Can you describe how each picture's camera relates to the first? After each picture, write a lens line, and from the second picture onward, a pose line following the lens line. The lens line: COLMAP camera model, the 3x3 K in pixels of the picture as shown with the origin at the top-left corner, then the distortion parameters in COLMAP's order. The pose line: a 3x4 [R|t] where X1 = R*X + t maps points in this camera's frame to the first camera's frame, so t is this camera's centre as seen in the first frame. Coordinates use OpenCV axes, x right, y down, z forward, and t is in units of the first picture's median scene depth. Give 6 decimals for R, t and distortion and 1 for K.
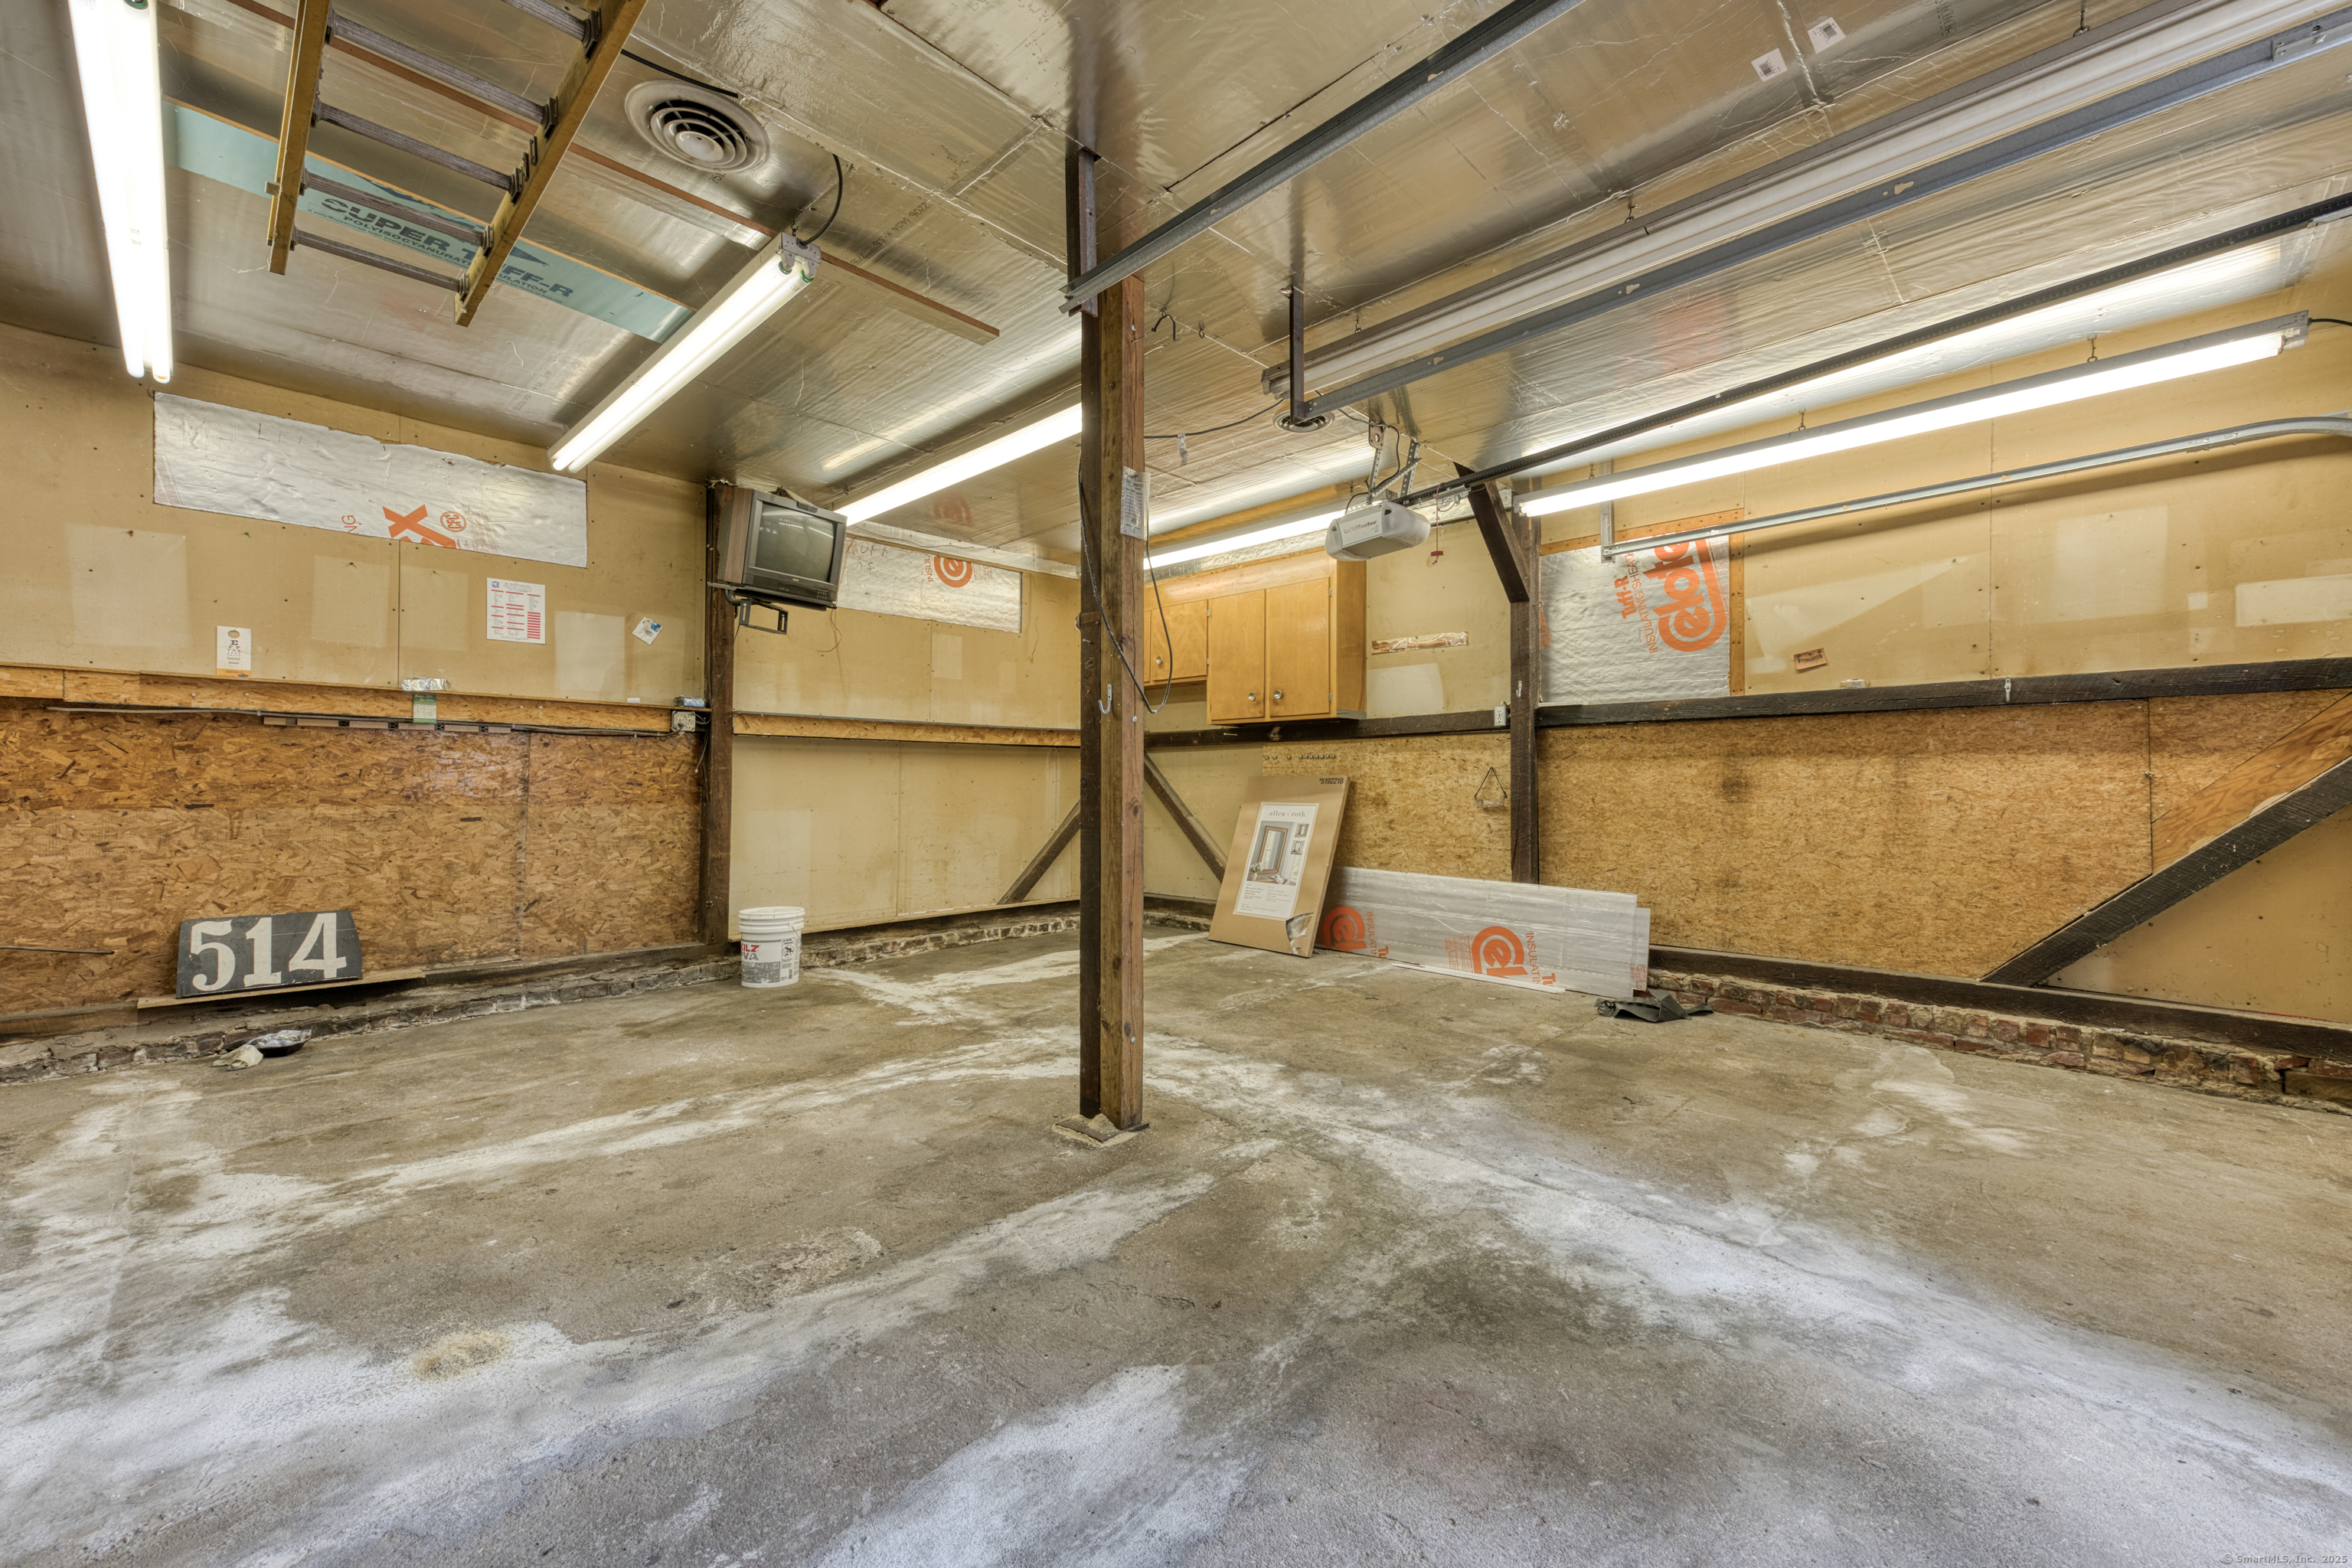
lens RADIAL K [[919.7, 0, 1175.9], [0, 919.7, 769.6], [0, 0, 1]] dist [0.032774, -0.002026]
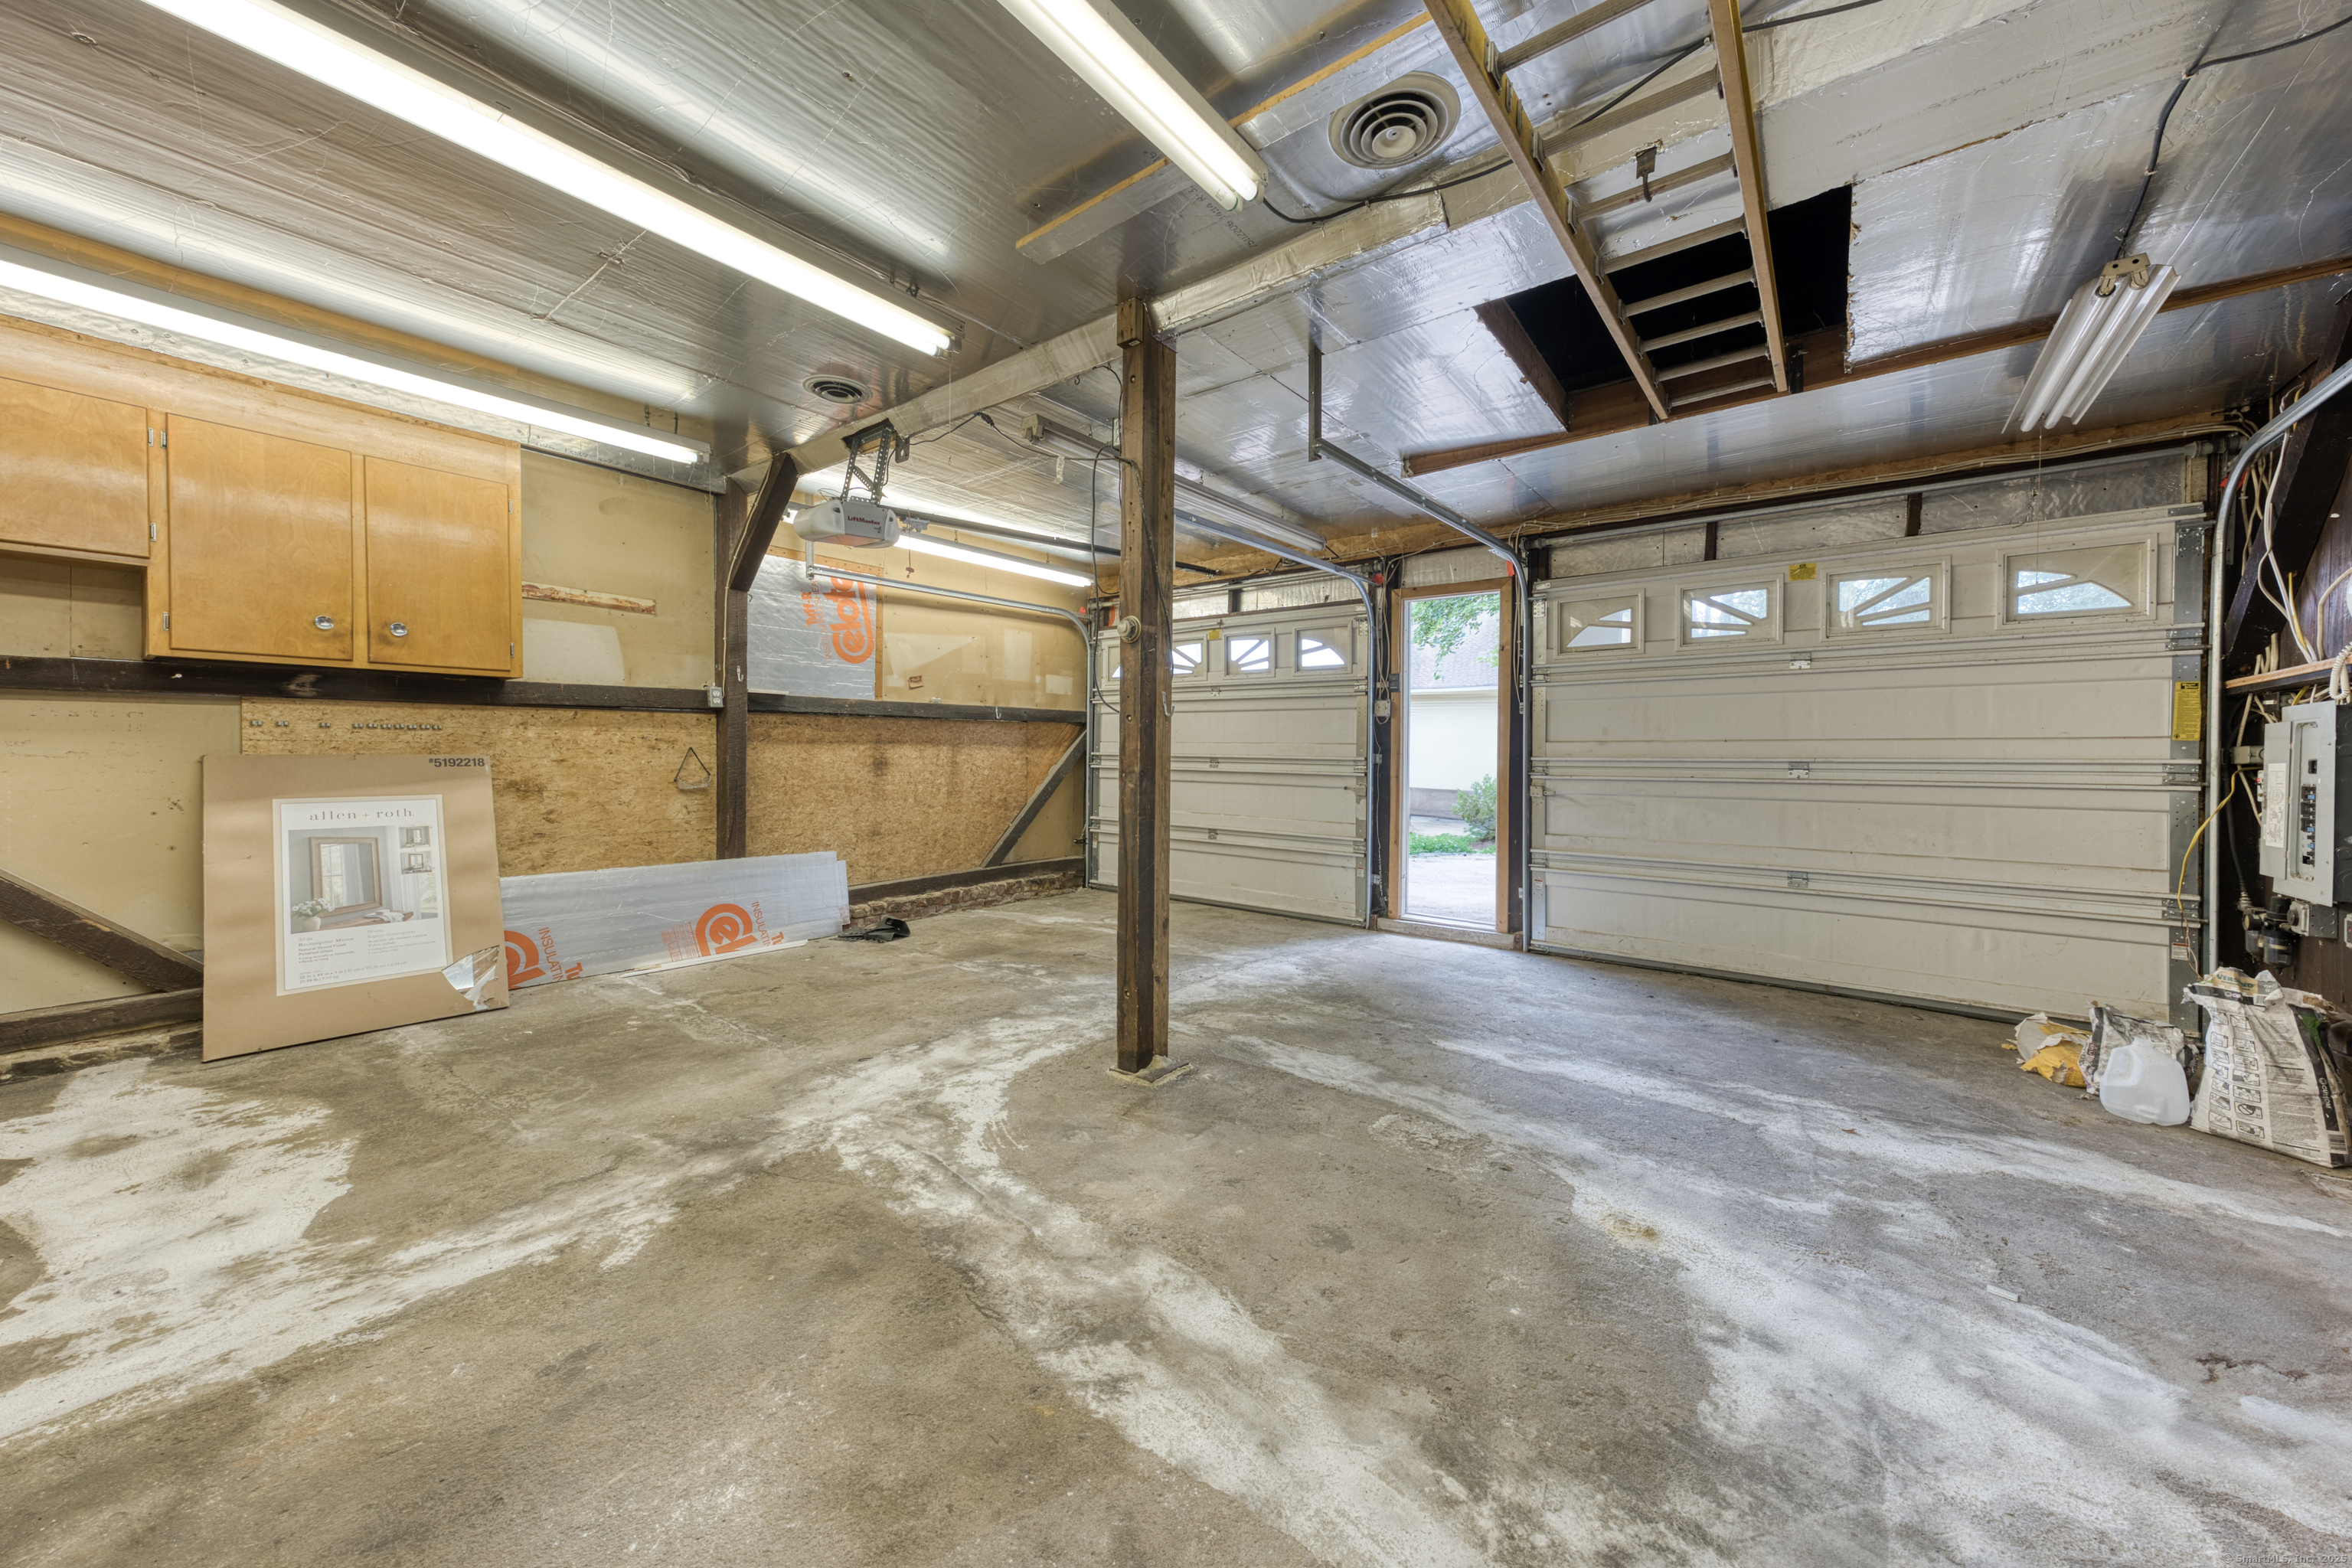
lens RADIAL K [[856.8, 0, 1162.3], [0, 856.8, 766.6], [0, 0, 1]] dist [0.022286, 0.000256]
pose [[-0.096214, -0.018581, 0.995187, -0.932520], [-0.019924, 0.999661, 0.016738, -0.011720], [-0.995161, -0.018218, -0.096552, 0.883298]]
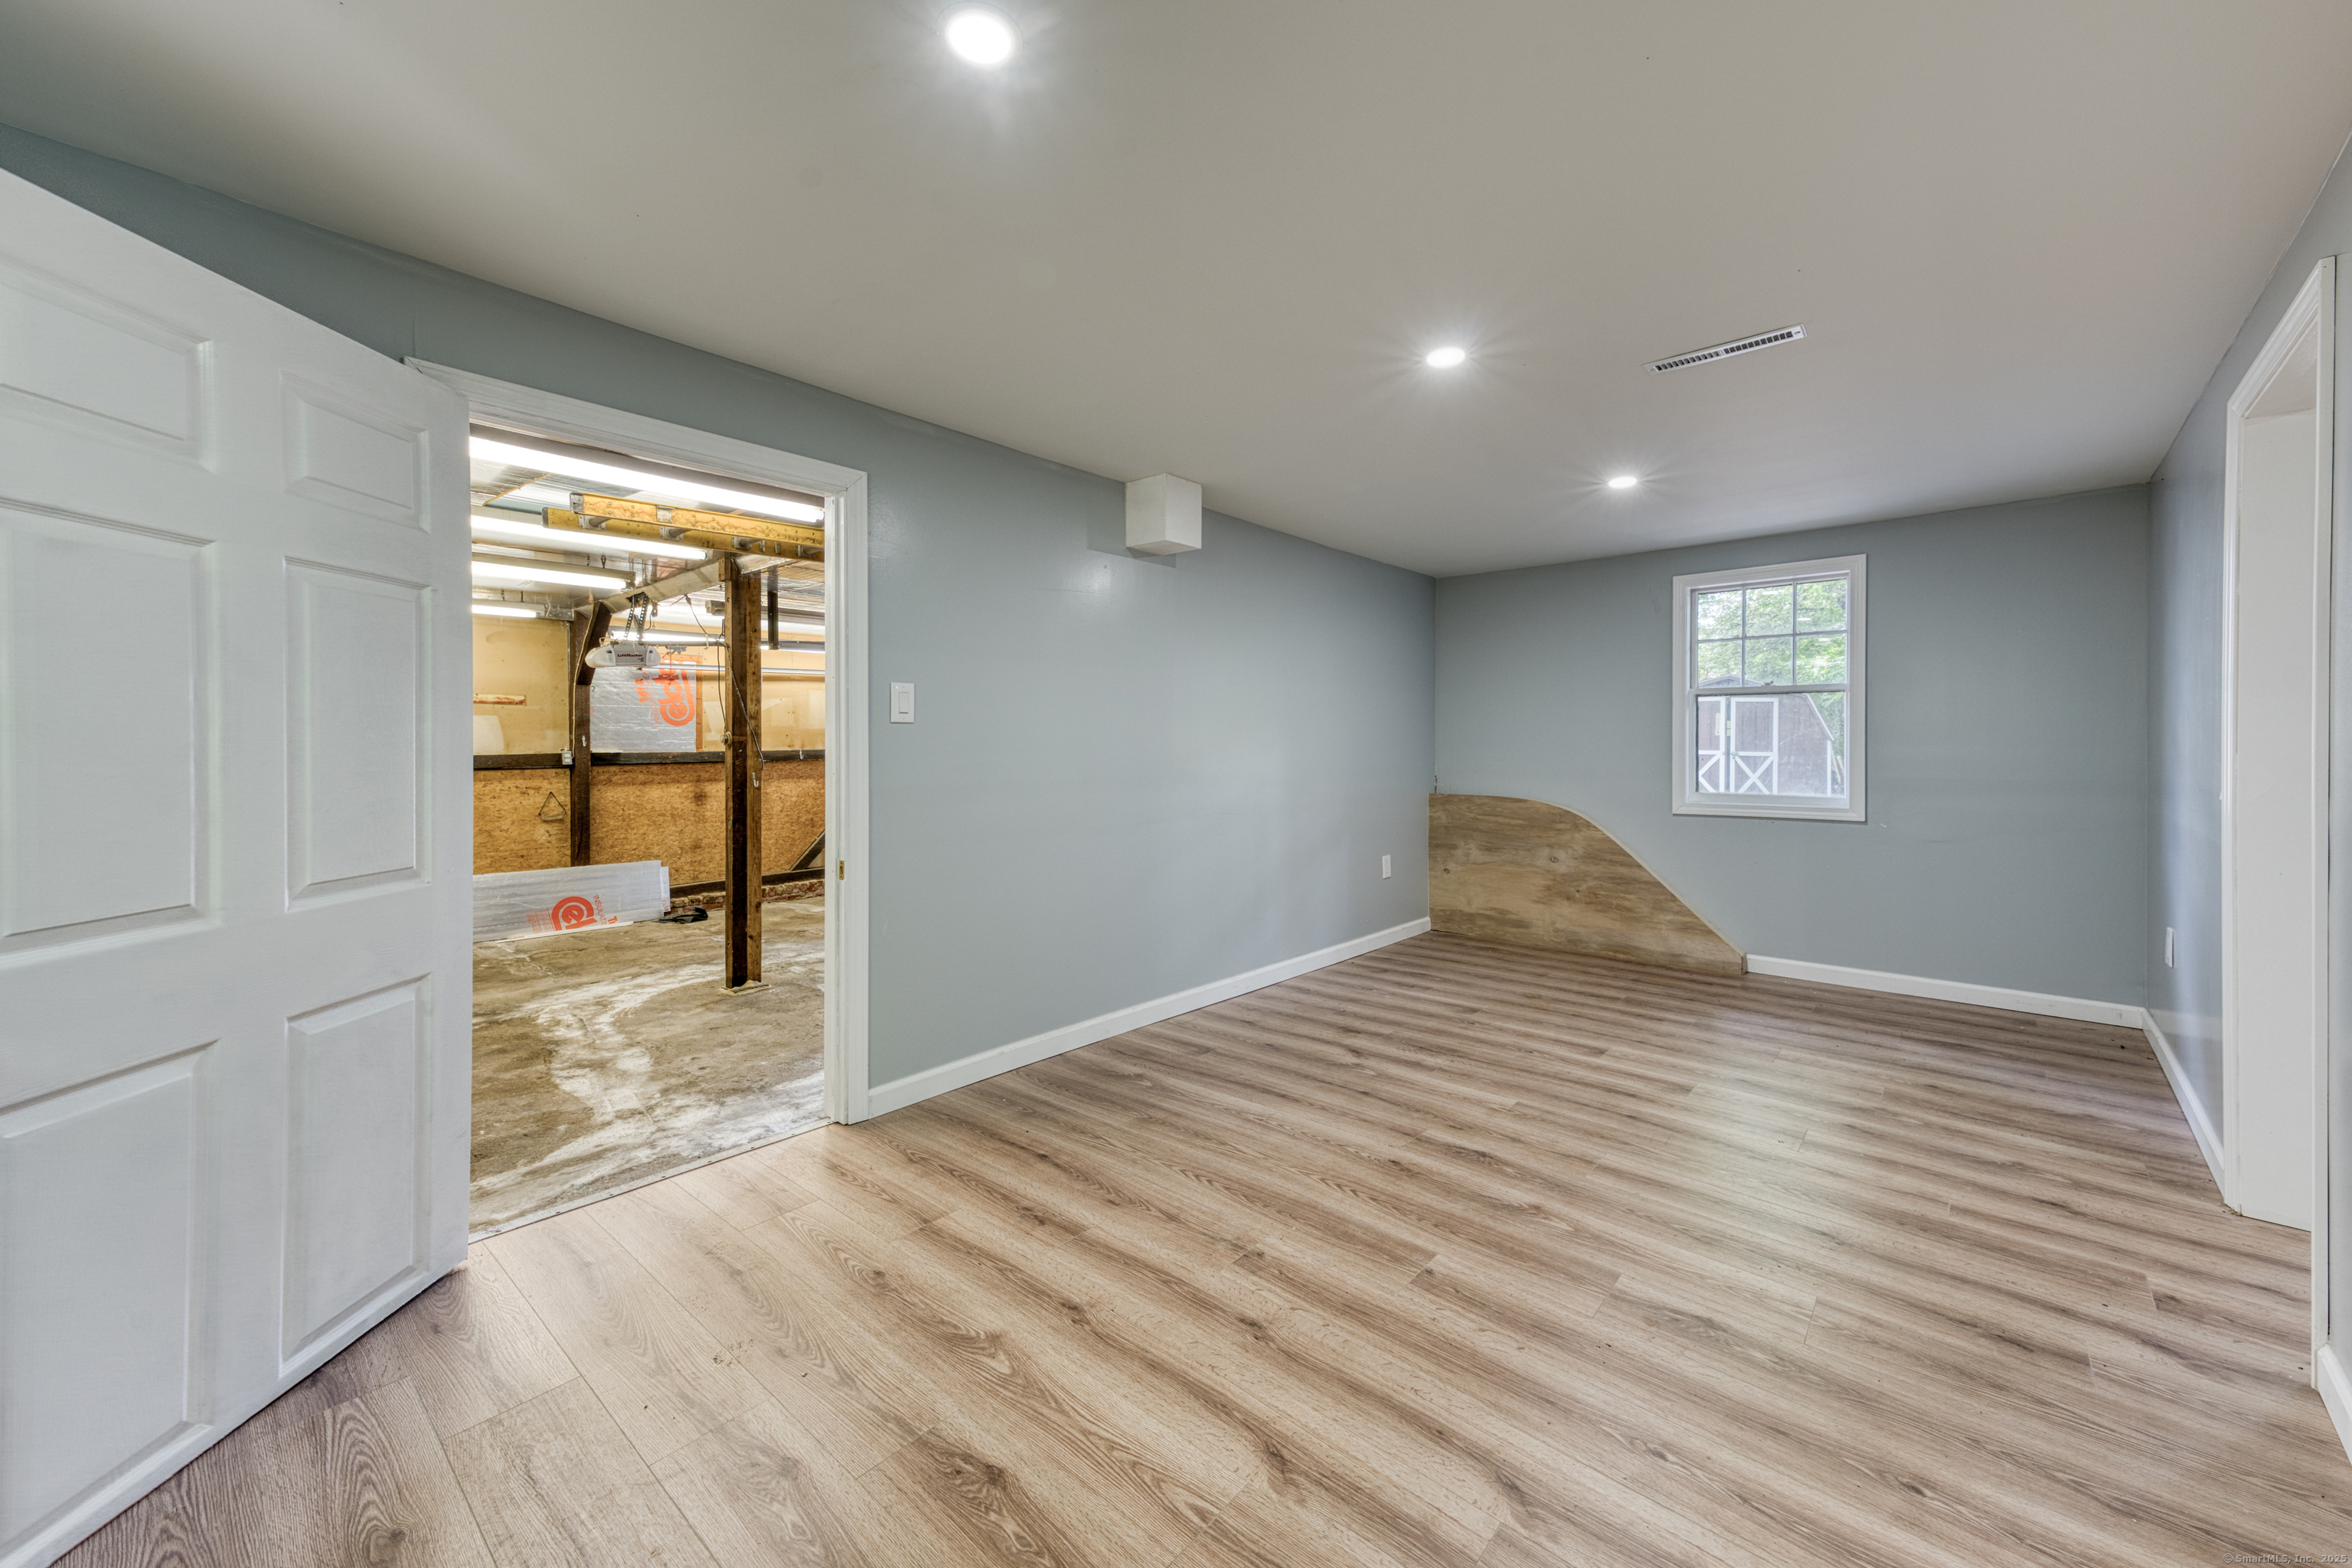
lens RADIAL K [[921.9, 0, 1156.1], [0, 921.9, 746.8], [0, 0, 1]] dist [0.004927, -0.001273]
pose [[-0.030120, -0.005811, 0.999529, -1.735663], [-0.007003, 0.999960, 0.005602, -0.133903], [-0.999522, -0.006831, -0.030160, 0.123209]]
